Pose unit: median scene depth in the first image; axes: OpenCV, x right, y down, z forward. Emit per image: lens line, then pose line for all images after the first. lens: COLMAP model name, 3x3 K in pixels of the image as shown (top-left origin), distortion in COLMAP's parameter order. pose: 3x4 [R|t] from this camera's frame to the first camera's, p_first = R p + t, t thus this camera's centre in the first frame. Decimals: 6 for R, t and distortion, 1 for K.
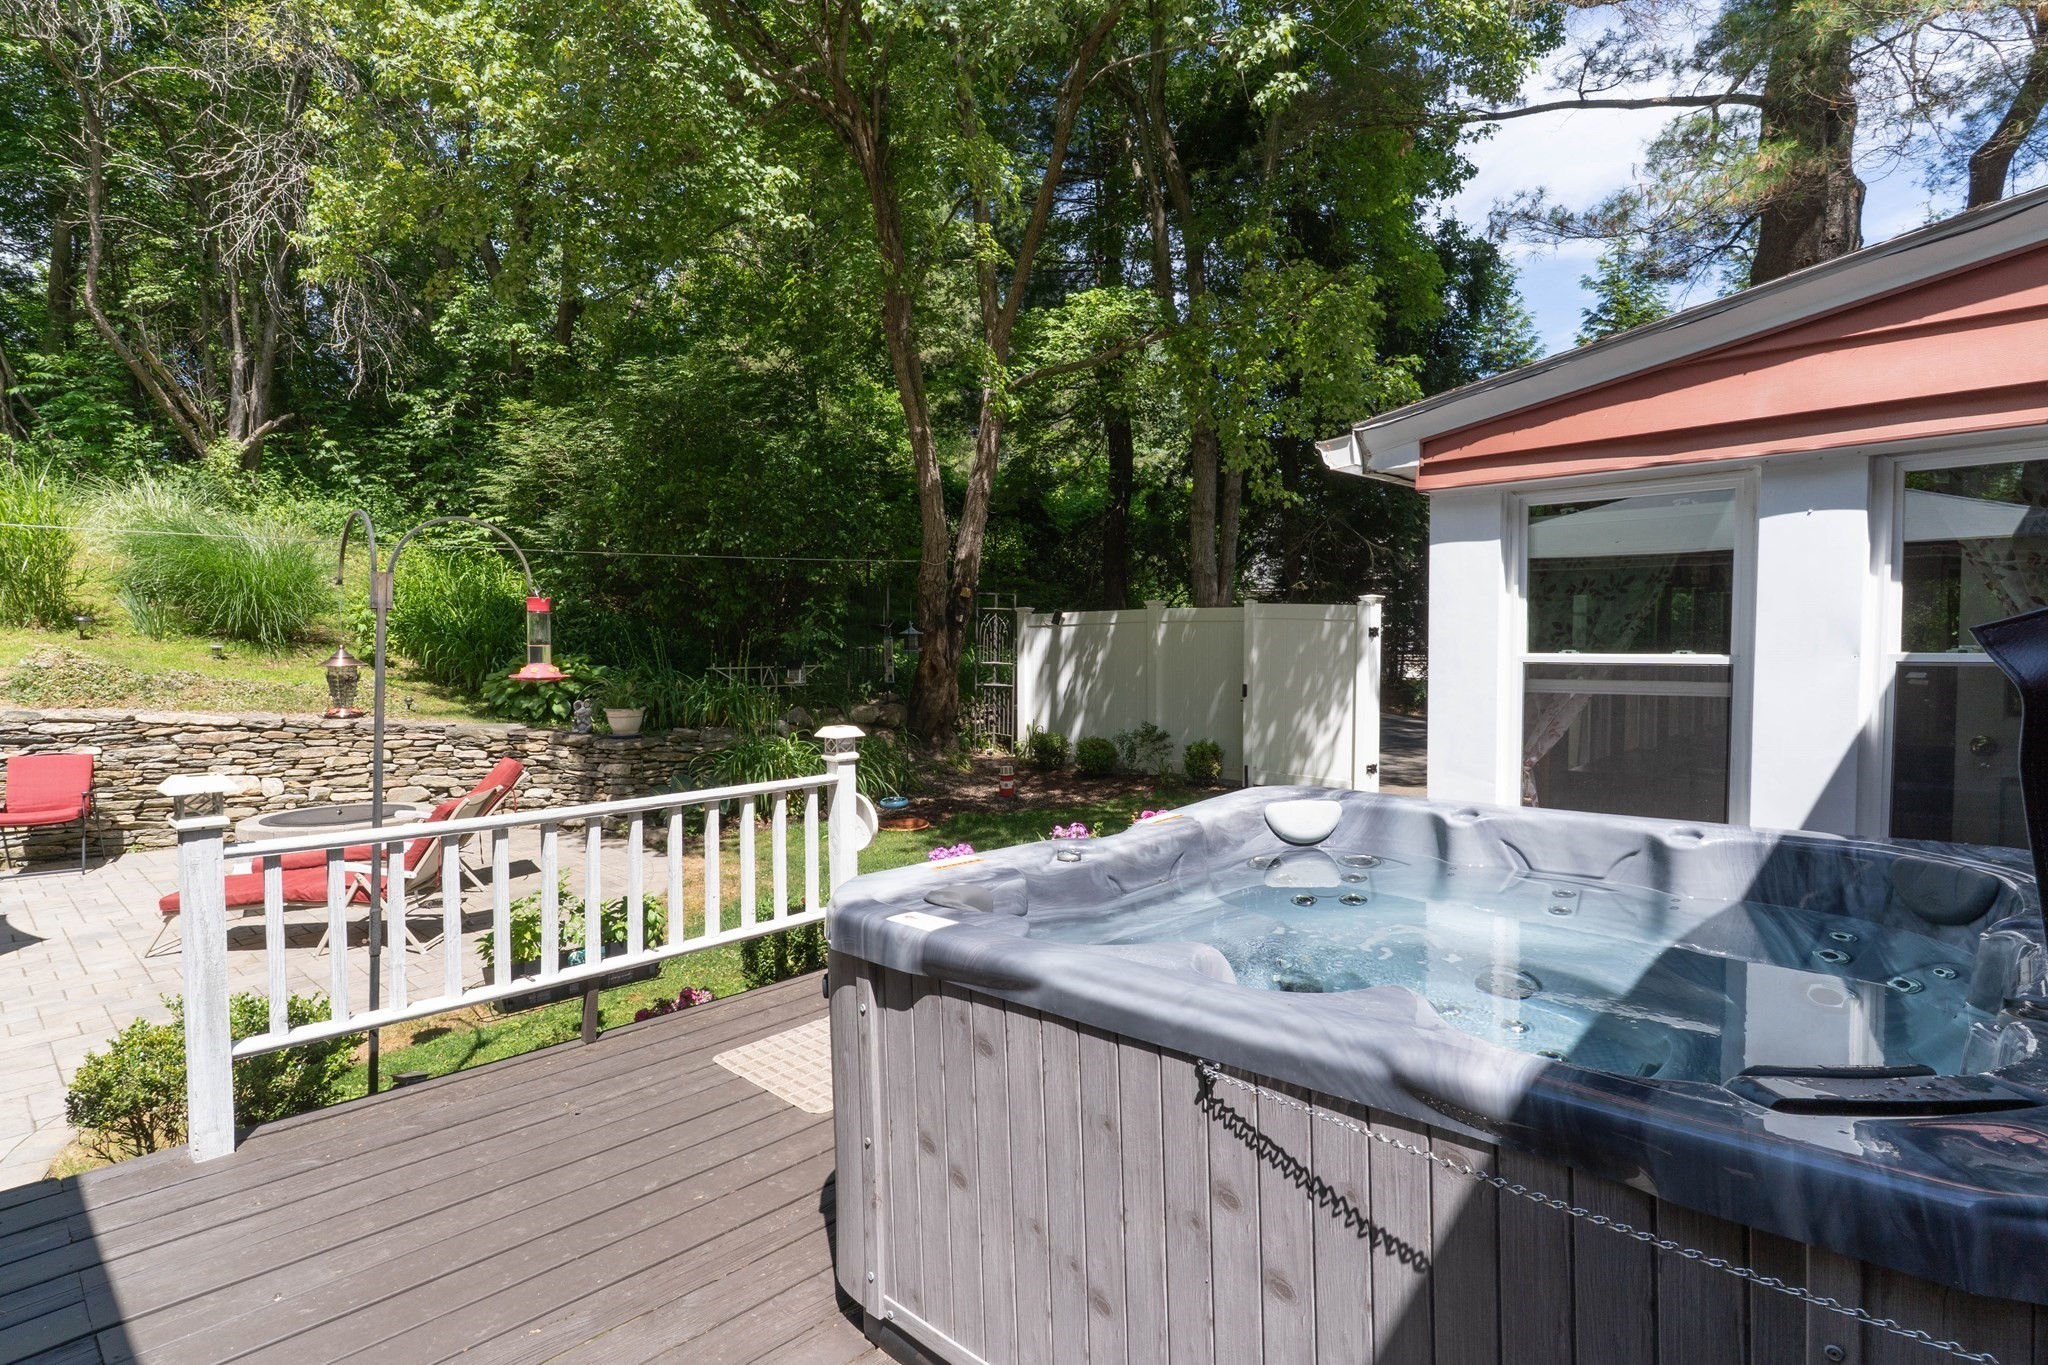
lens RADIAL K [[1053.4, 0, 1024.0], [0, 1053.4, 682.5], [0, 0, 1]] dist [0.002548, 0.000506]
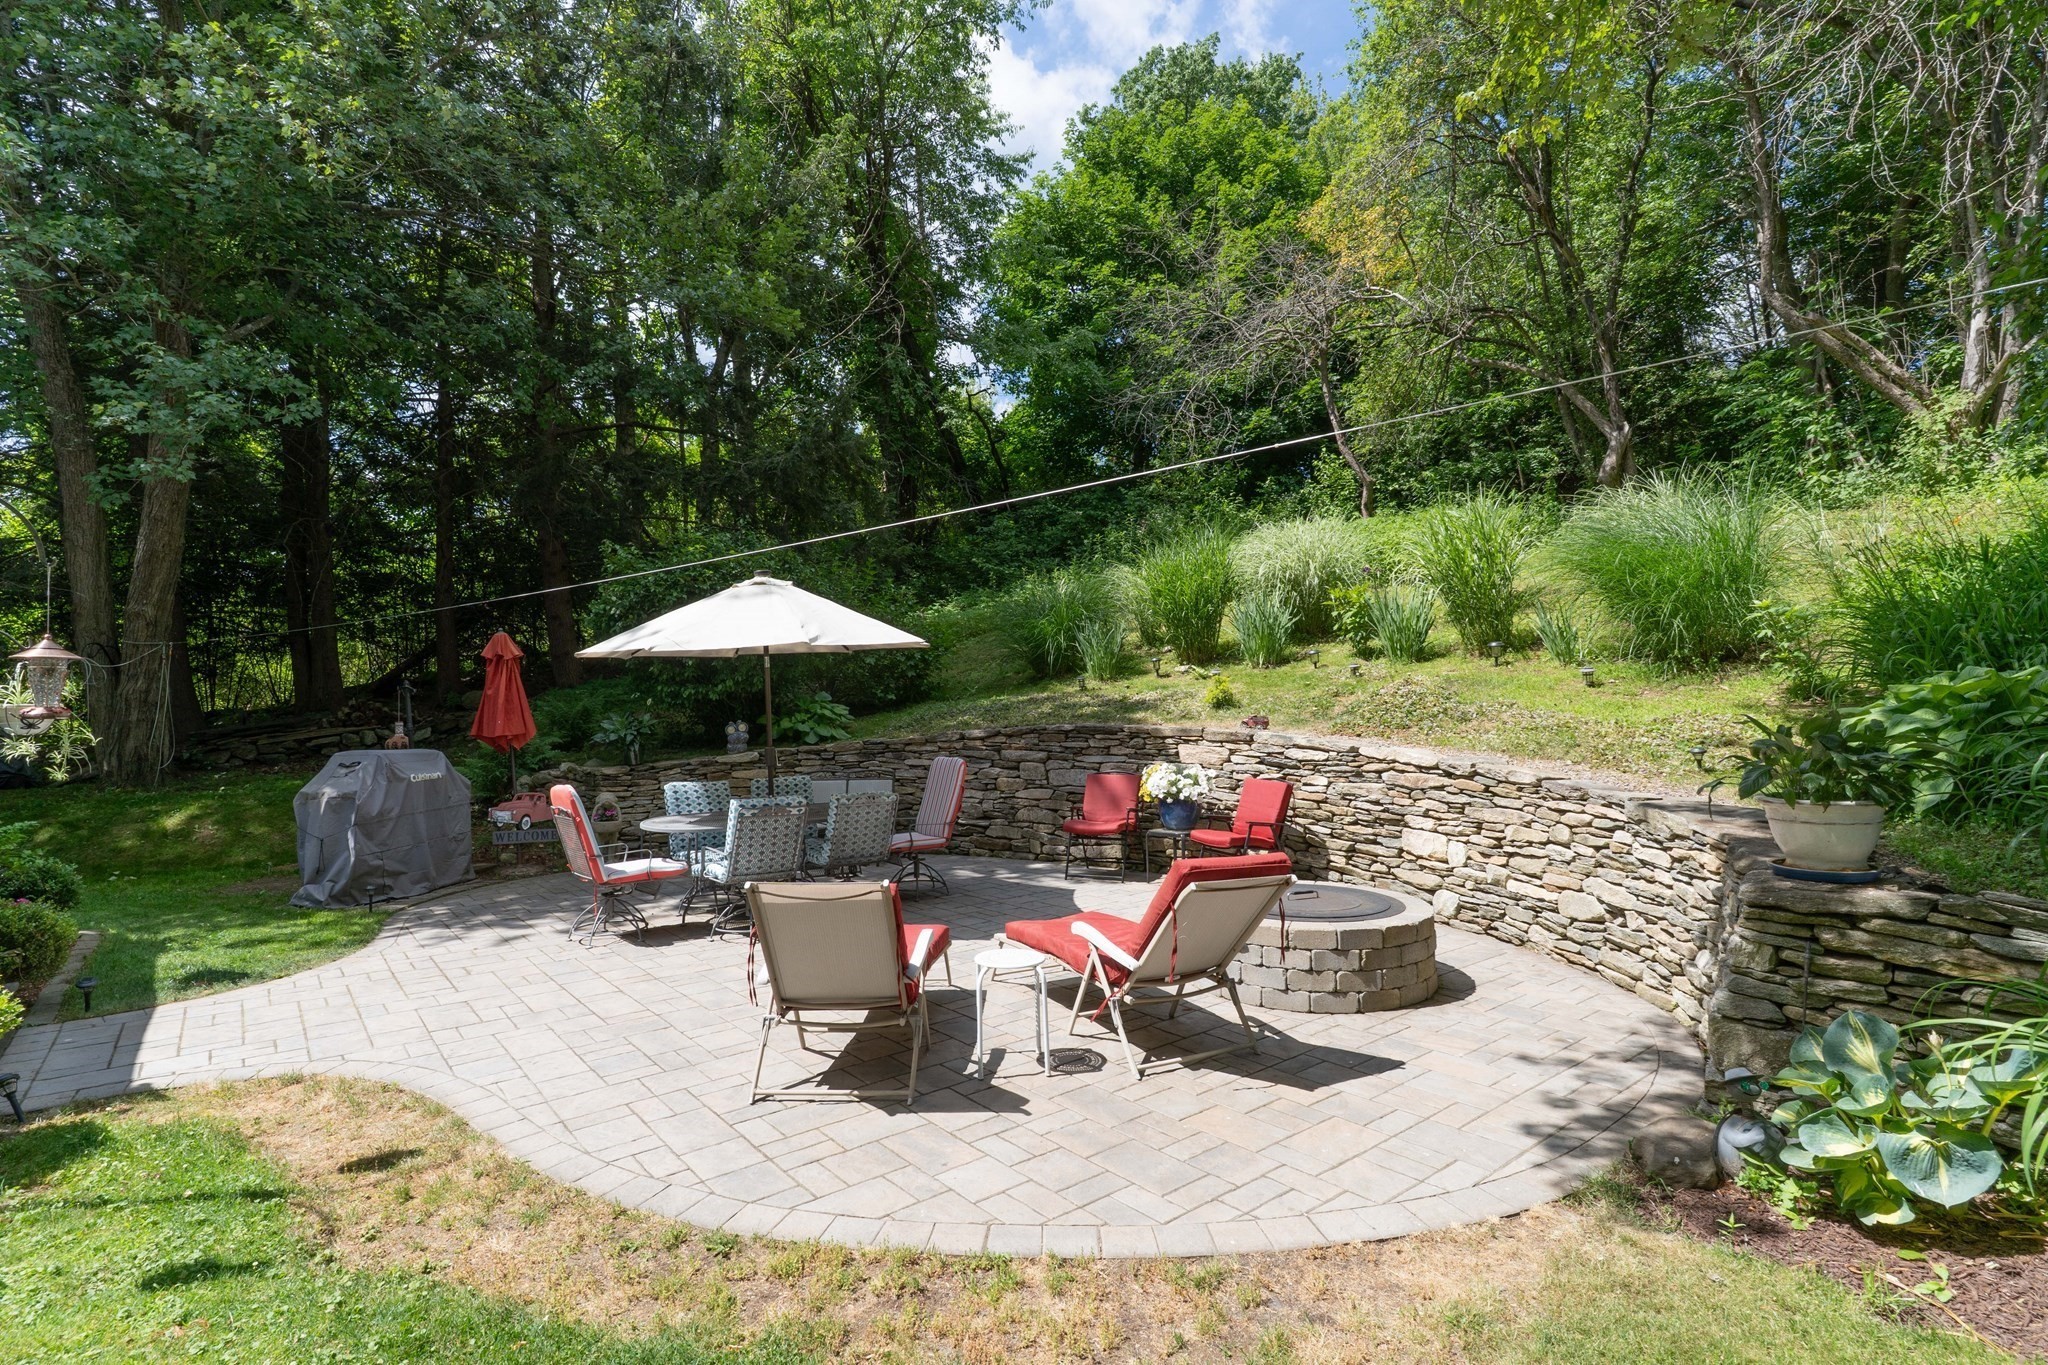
lens RADIAL K [[974.1, 0, 1015.0], [0, 974.1, 685.2], [0, 0, 1]] dist [0.003350, -0.000325]
pose [[-0.135210, -0.012120, -0.990743, 0.012590], [-0.032164, 0.999452, -0.007837, -0.004762], [0.990295, 0.030806, -0.135525, 0.789690]]
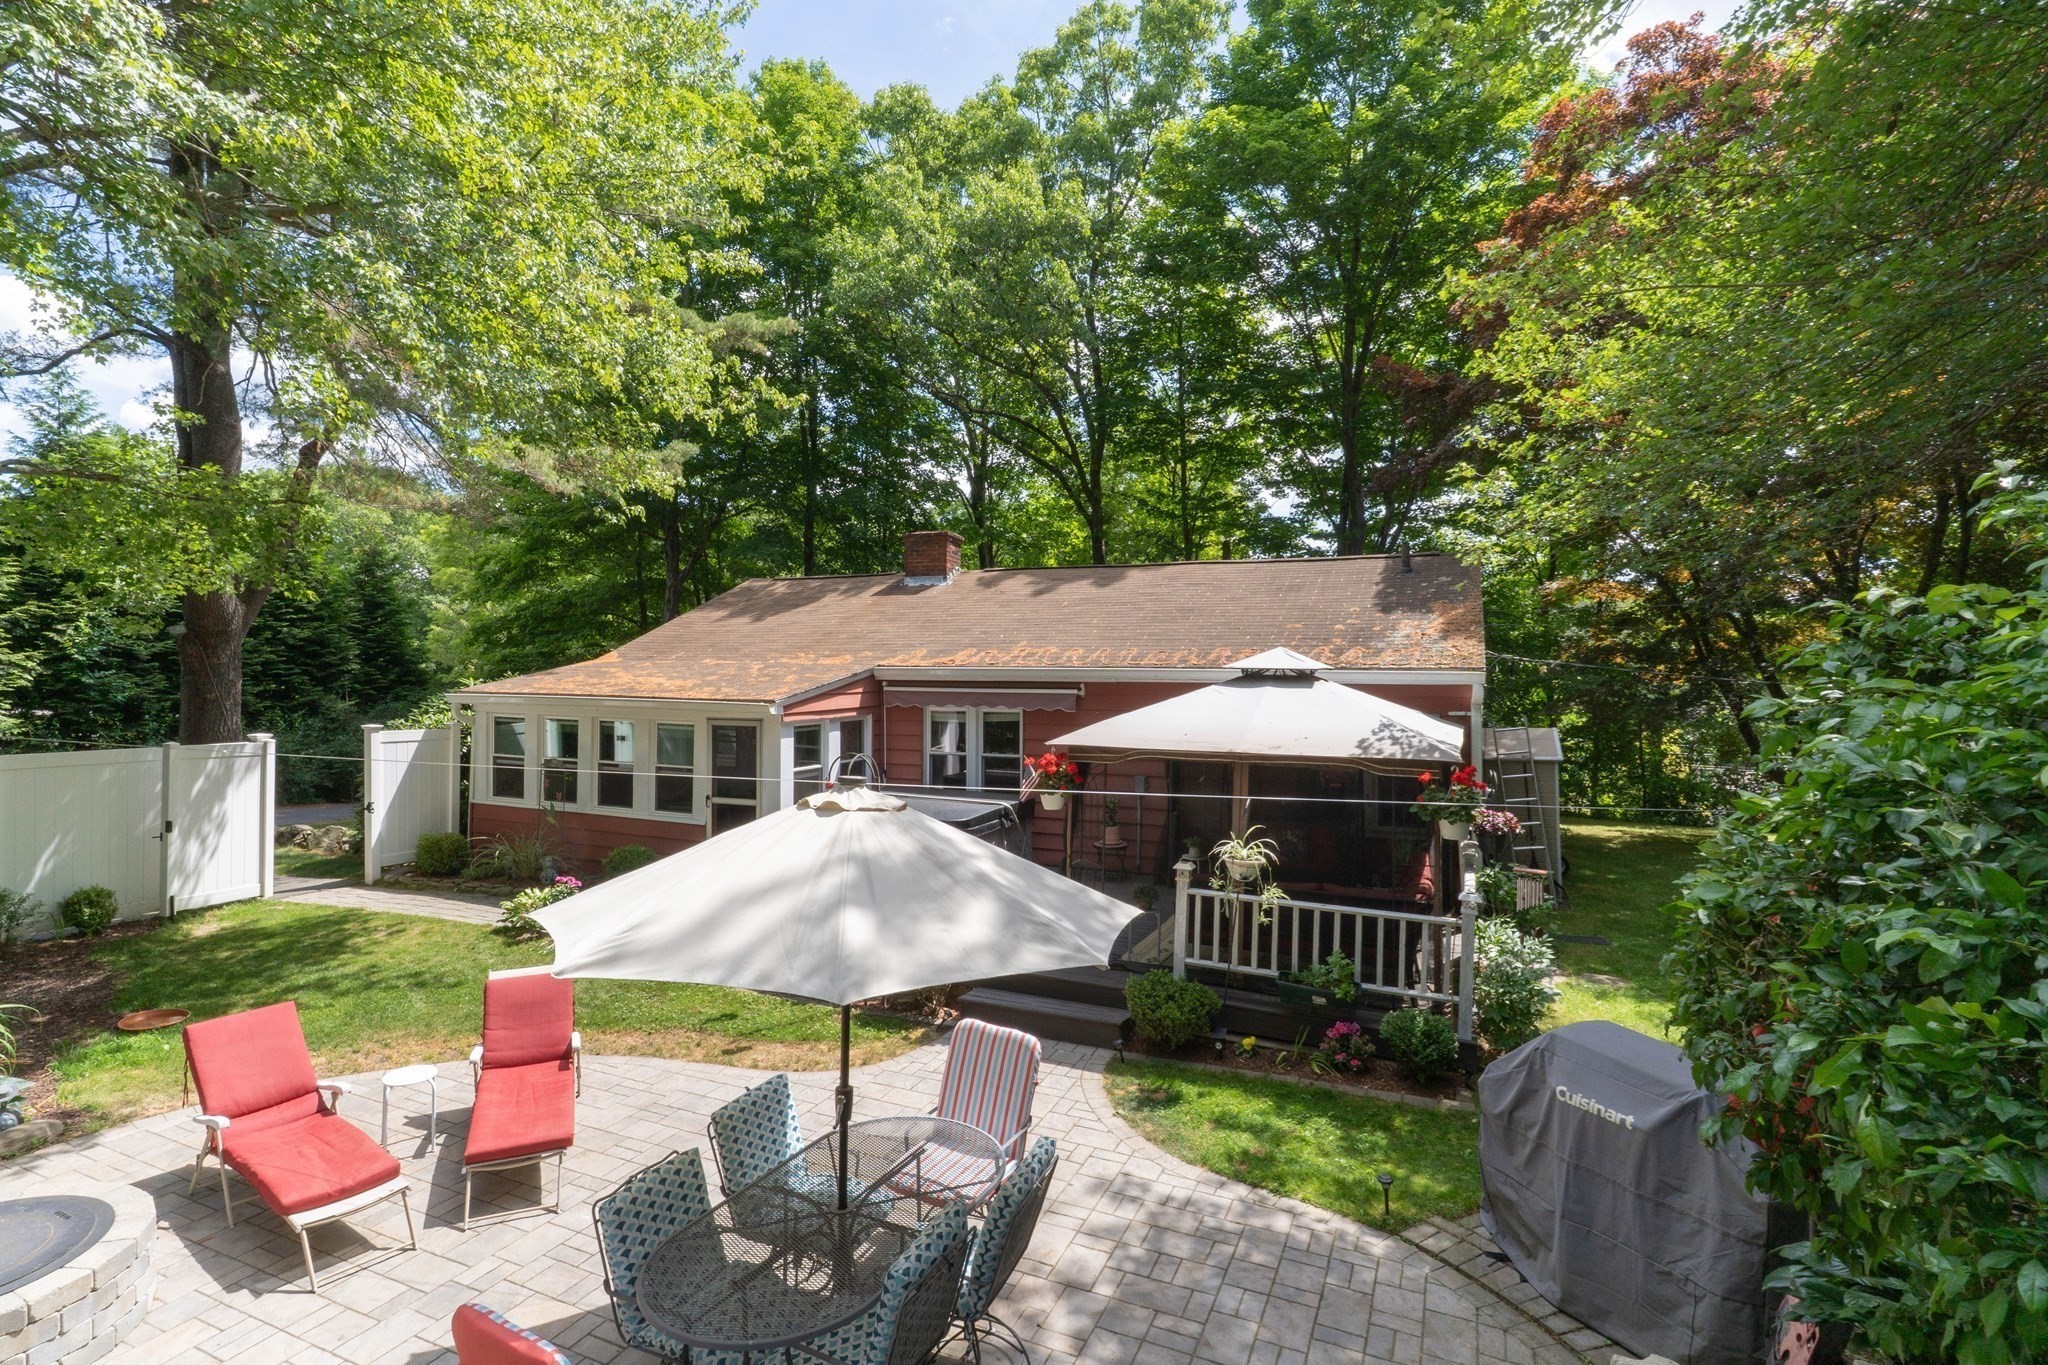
lens RADIAL K [[1011.5, 0, 1012.8], [0, 1011.5, 686.7], [0, 0, 1]] dist [0.002216, -0.000392]
pose [[-0.327620, -0.013221, 0.944717, -1.170125], [0.039766, 0.998823, 0.027769, -0.144625], [-0.943972, 0.046665, -0.326709, 0.564478]]
